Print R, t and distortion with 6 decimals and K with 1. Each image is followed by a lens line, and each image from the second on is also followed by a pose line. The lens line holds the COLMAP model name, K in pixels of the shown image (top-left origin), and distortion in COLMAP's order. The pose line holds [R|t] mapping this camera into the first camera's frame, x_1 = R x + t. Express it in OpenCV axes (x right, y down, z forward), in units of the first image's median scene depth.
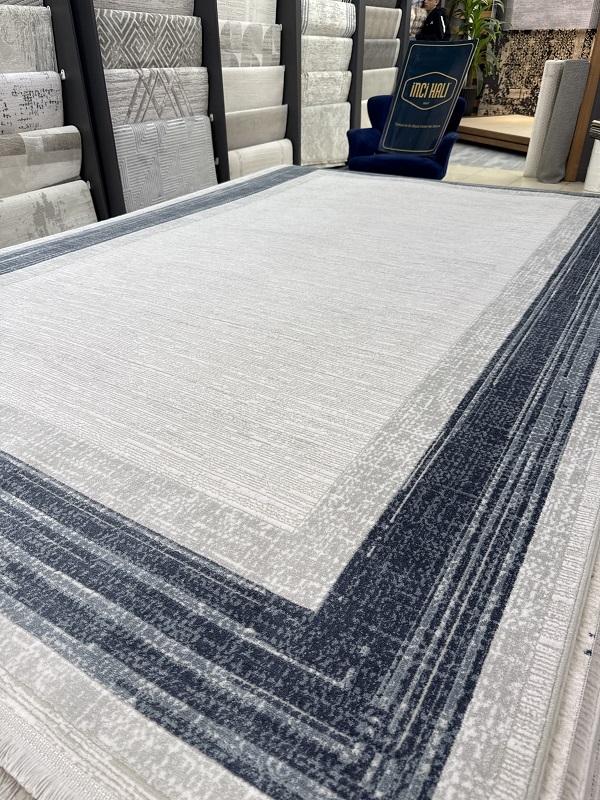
lens RADIAL K [[555.7, 0, 298.5], [0, 555.7, 402.6], [0, 0, 1]] dist [0.057925, -0.094631]
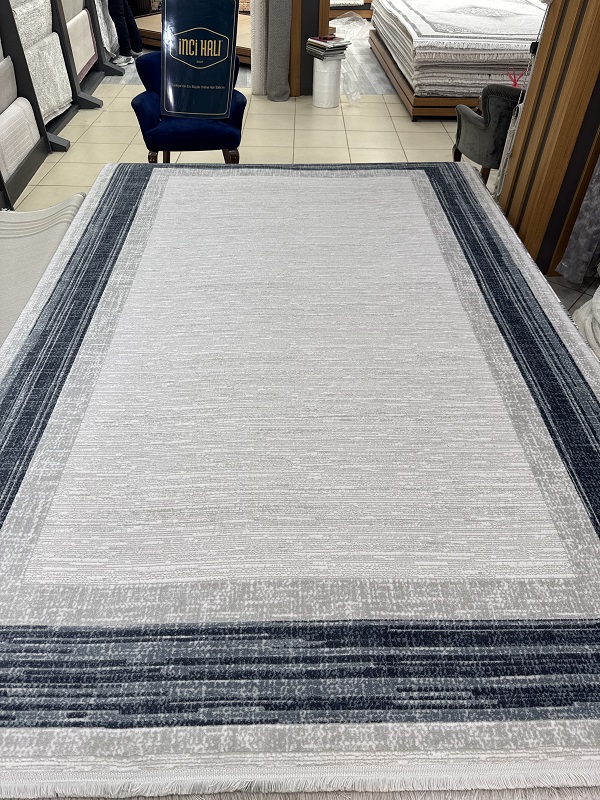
lens RADIAL K [[555.7, 0, 298.5], [0, 555.7, 402.6], [0, 0, 1]] dist [0.057925, -0.094631]
pose [[0.841365, -0.350778, 0.411169, -0.784242], [0.268380, 0.931503, 0.245508, -0.566775], [-0.469124, -0.096212, 0.877876, 0.003609]]
